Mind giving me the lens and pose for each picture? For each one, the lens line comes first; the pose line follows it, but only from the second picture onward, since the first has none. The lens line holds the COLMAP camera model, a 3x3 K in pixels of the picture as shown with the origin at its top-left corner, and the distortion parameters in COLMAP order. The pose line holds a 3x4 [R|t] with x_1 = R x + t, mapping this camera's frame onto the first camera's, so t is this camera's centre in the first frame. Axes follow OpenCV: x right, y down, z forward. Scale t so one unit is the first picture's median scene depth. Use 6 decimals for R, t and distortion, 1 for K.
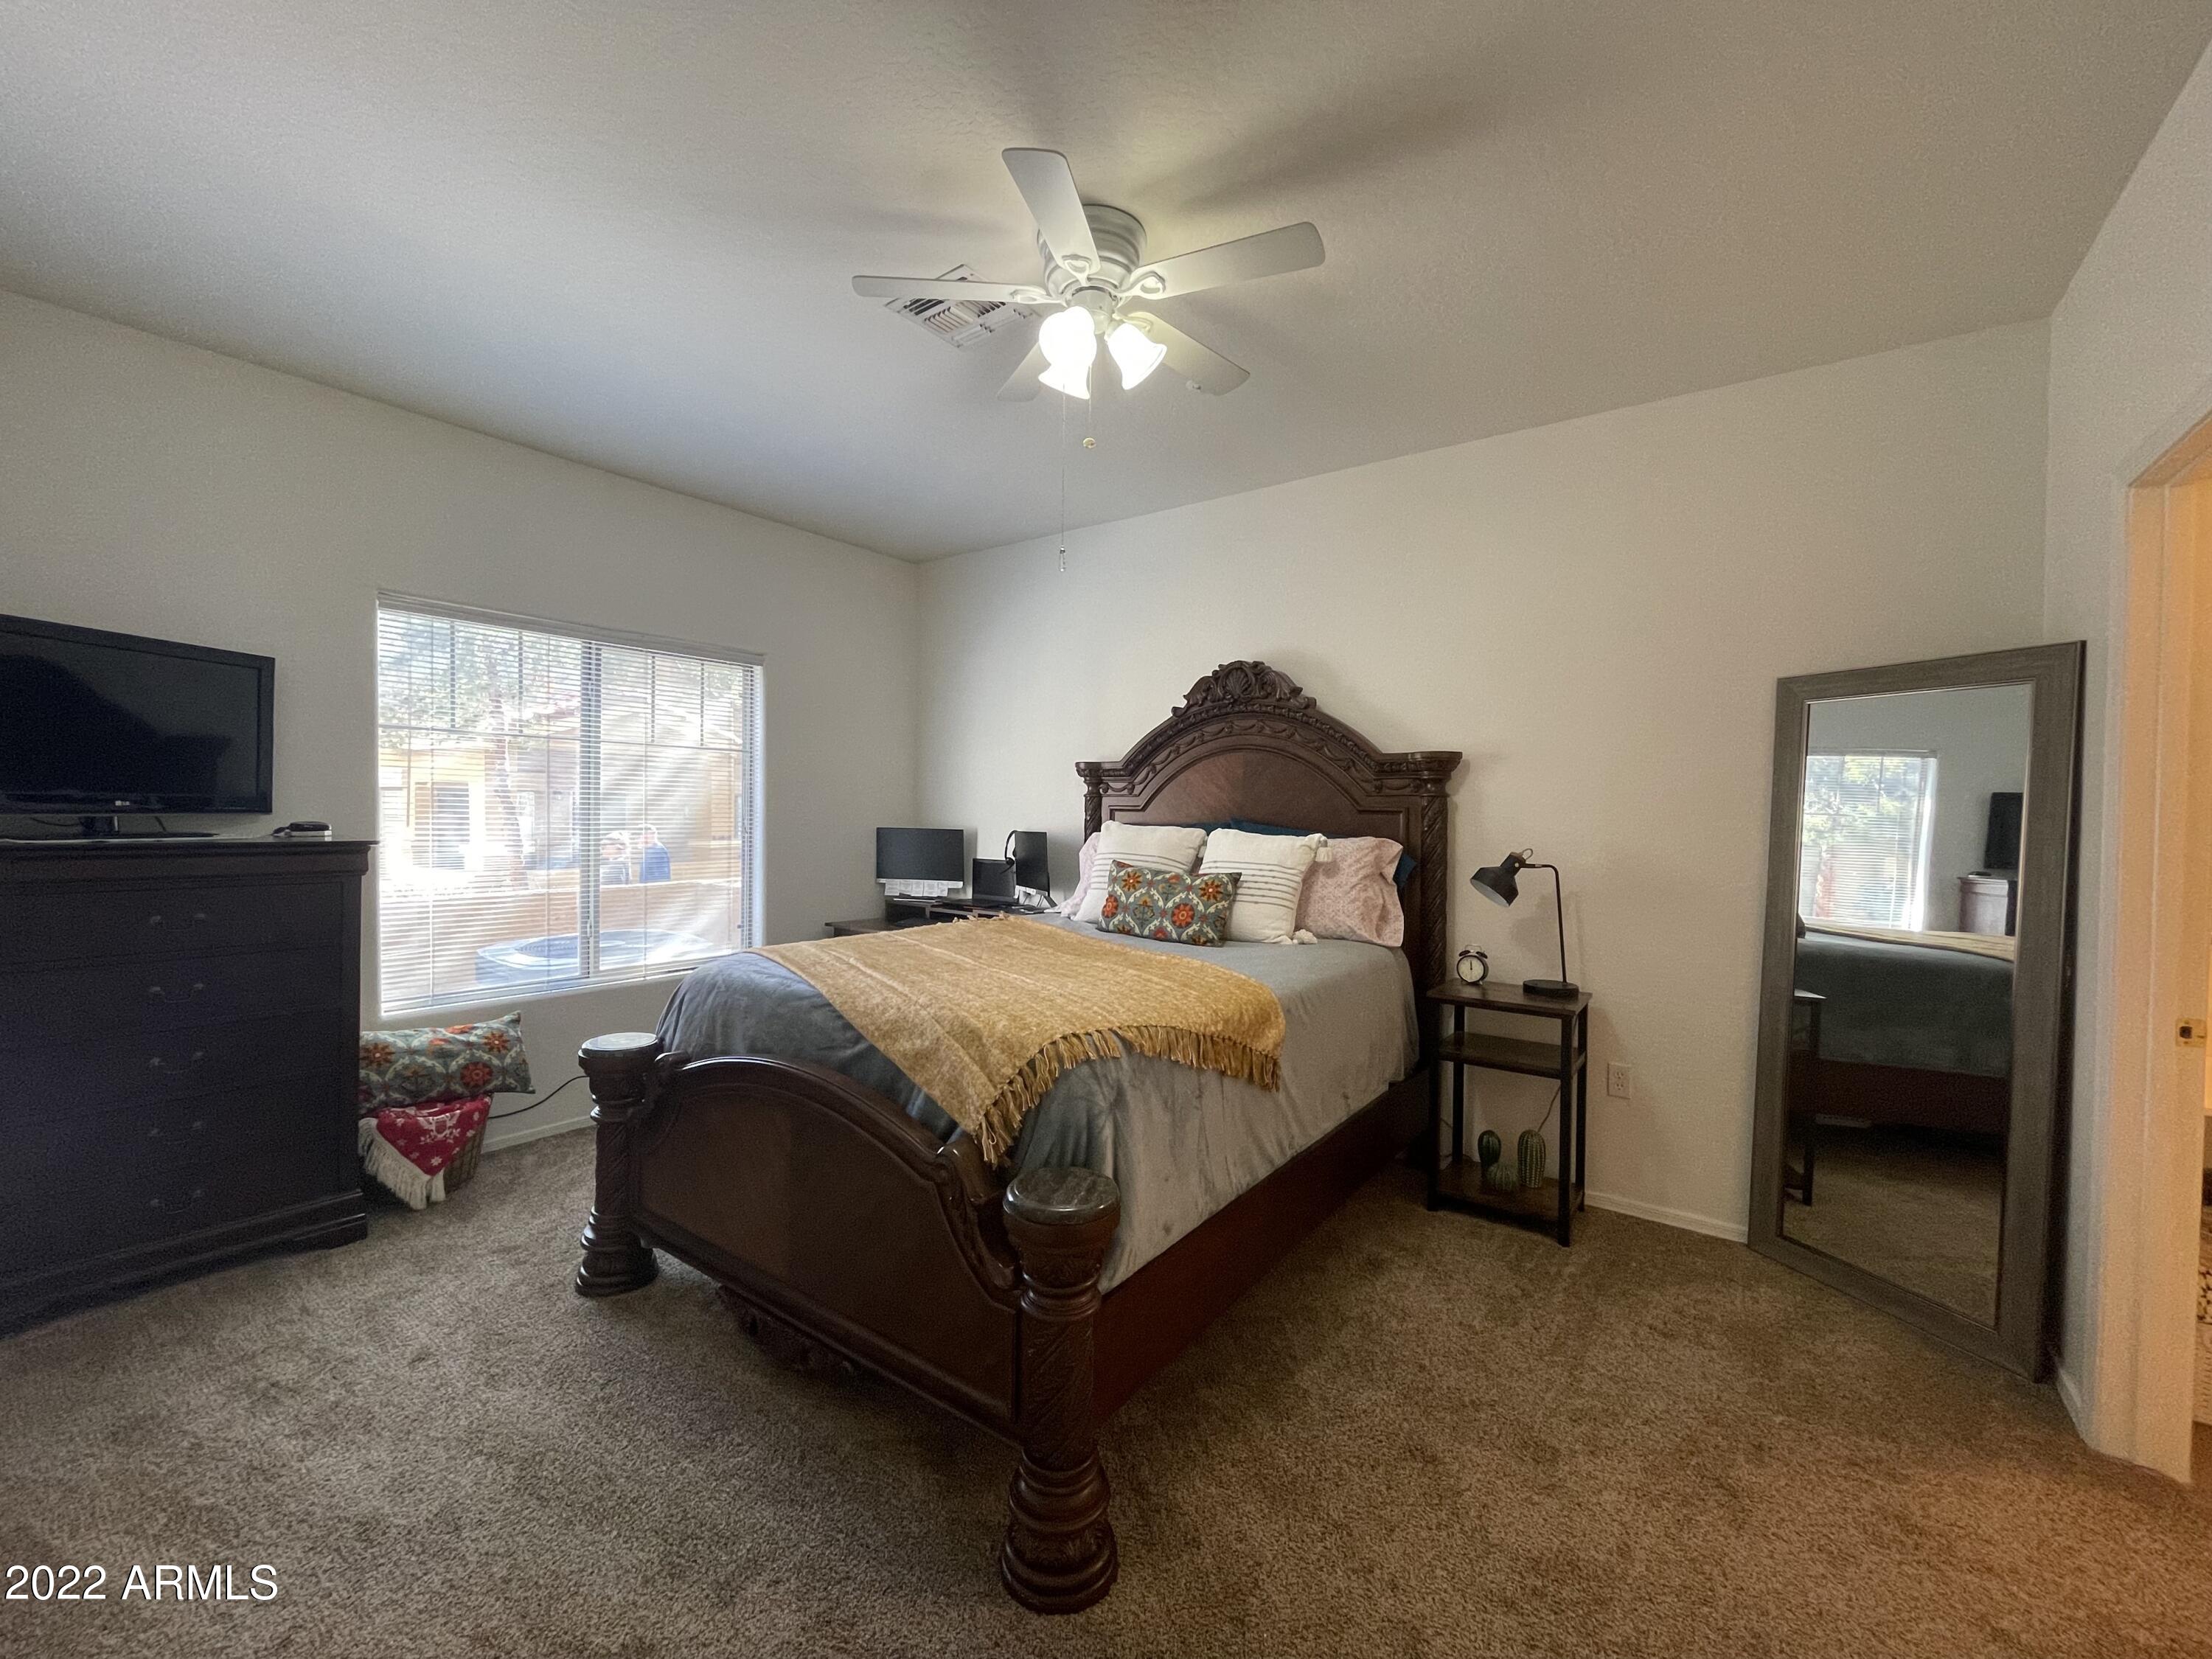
lens RADIAL K [[882.6, 0, 1114.5], [0, 882.6, 826.9], [0, 0, 1]] dist [0.002292, 0.000060]
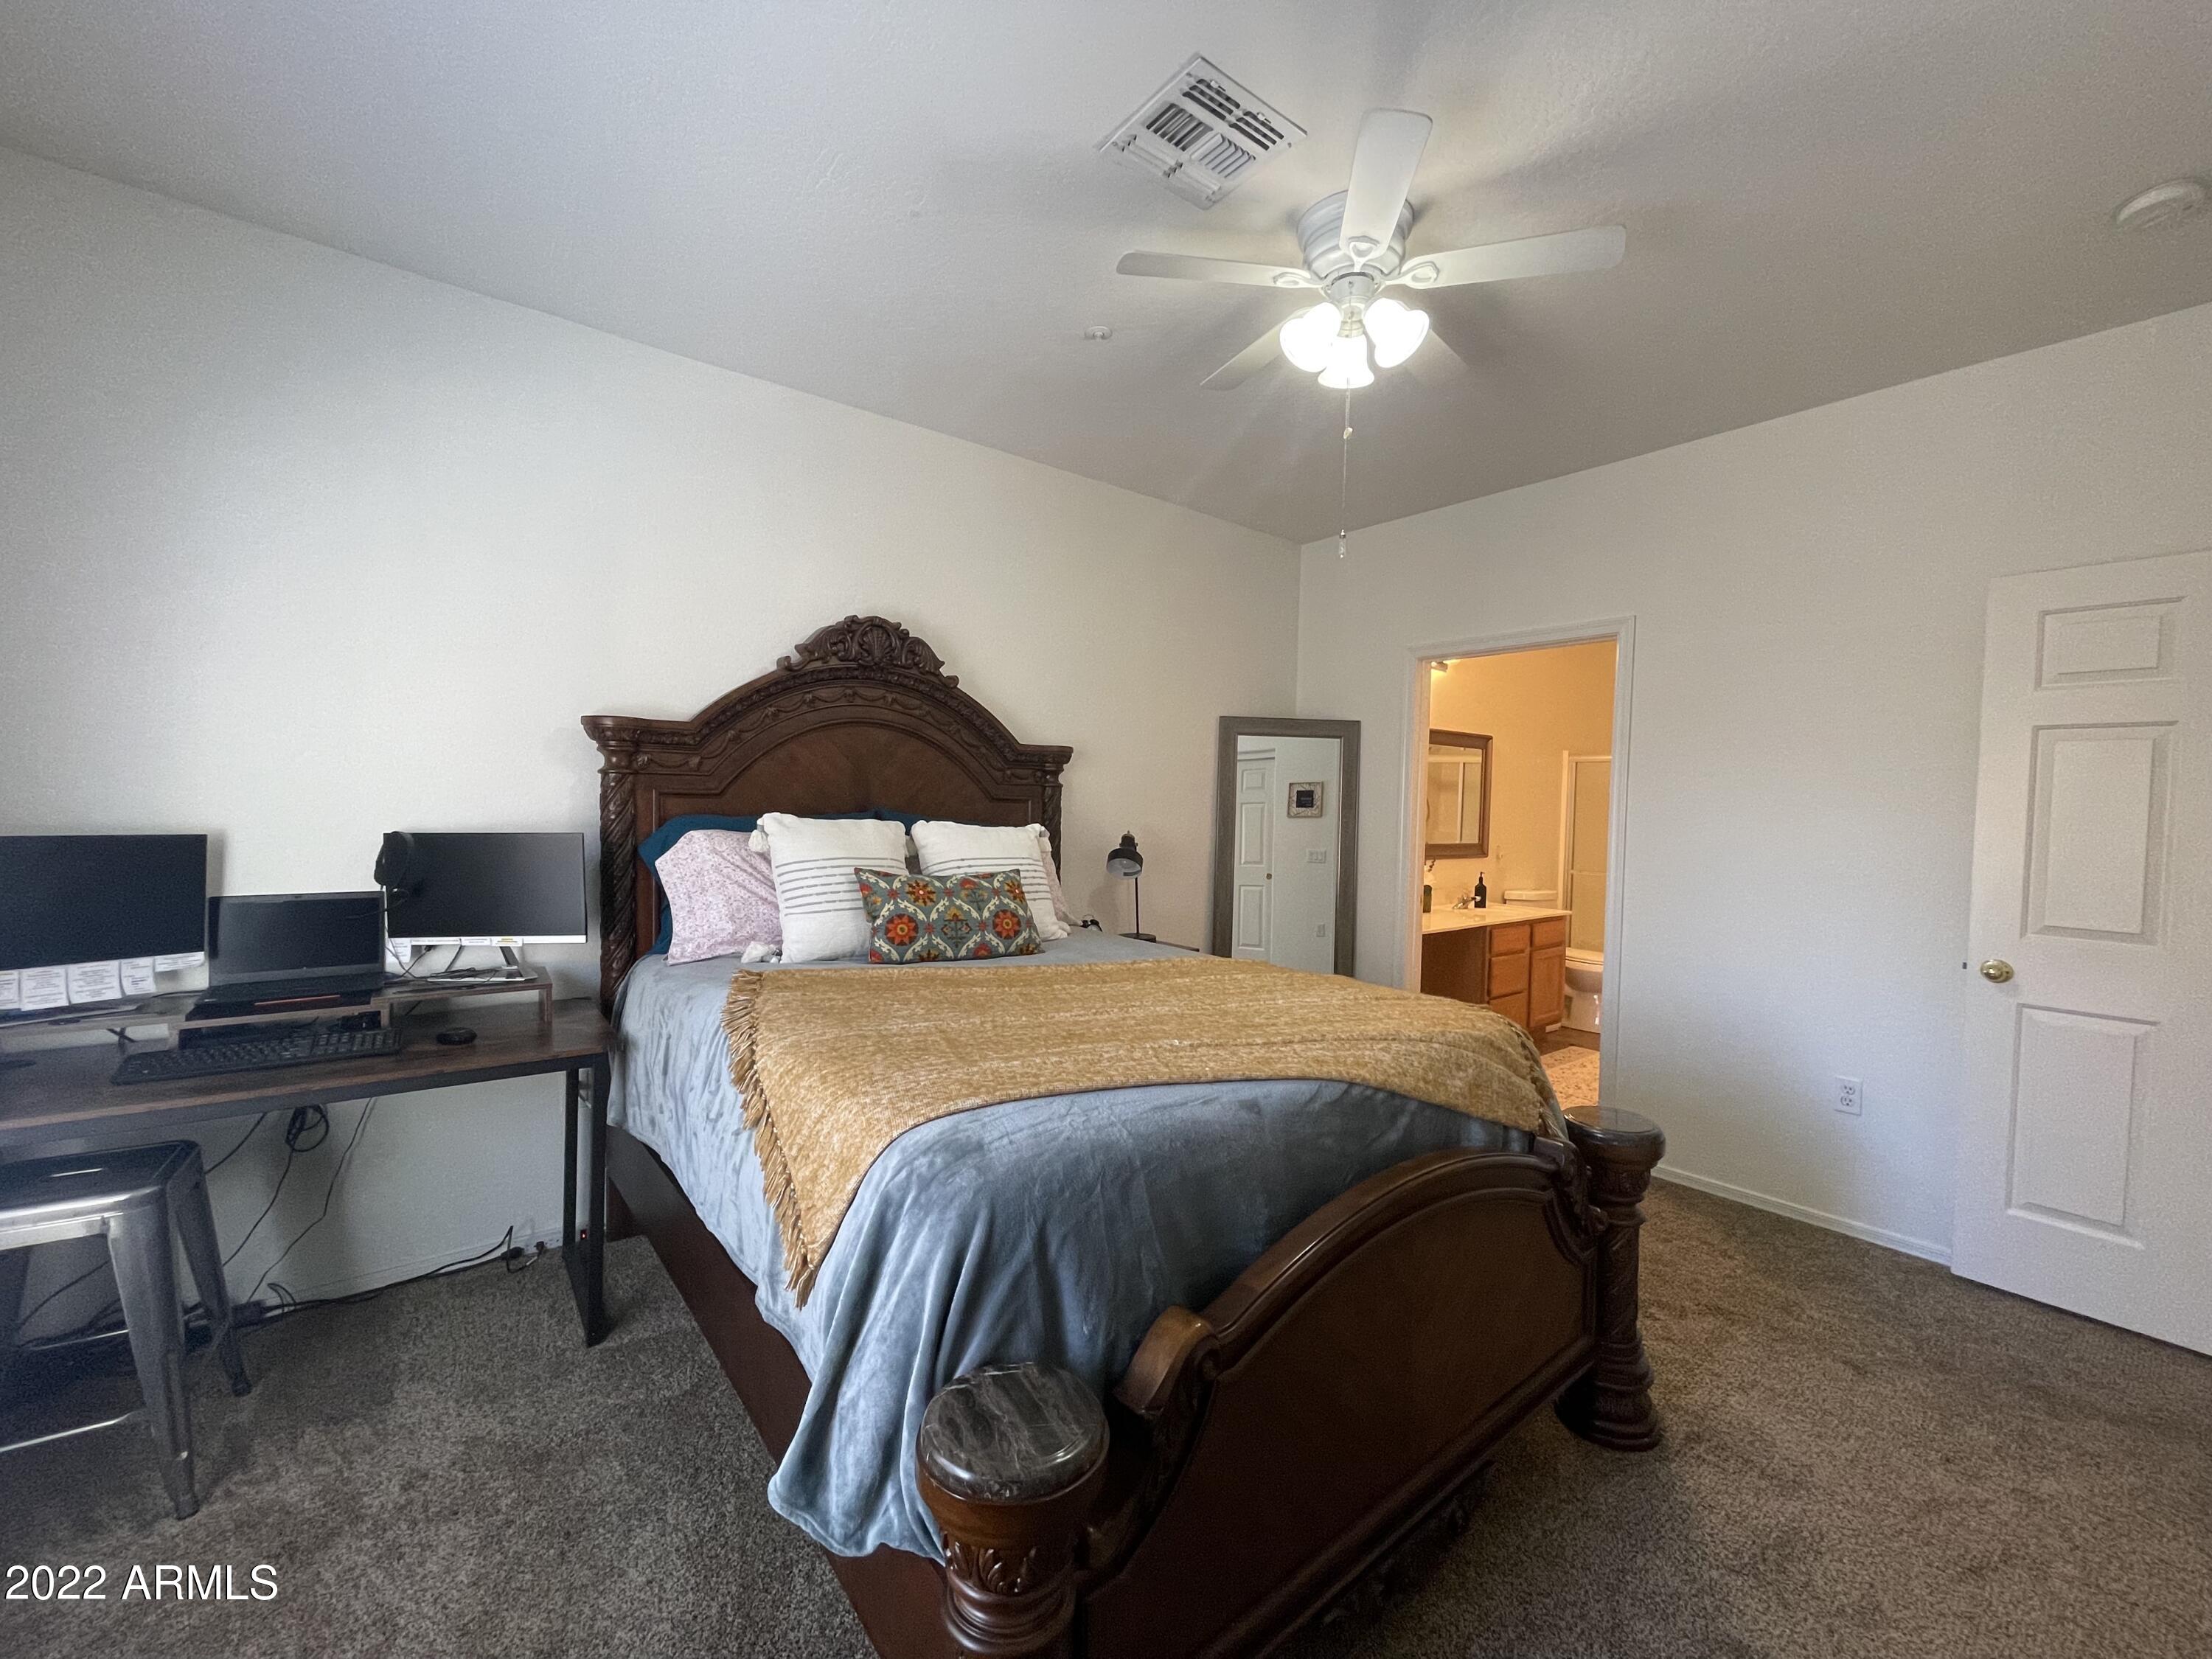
lens RADIAL K [[882.6, 0, 1114.5], [0, 882.6, 826.9], [0, 0, 1]] dist [0.002292, 0.000060]
pose [[0.272363, -0.033381, 0.961615, -0.669318], [0.002224, 0.999417, 0.034063, -0.021629], [-0.962192, -0.007139, 0.272279, 0.622490]]
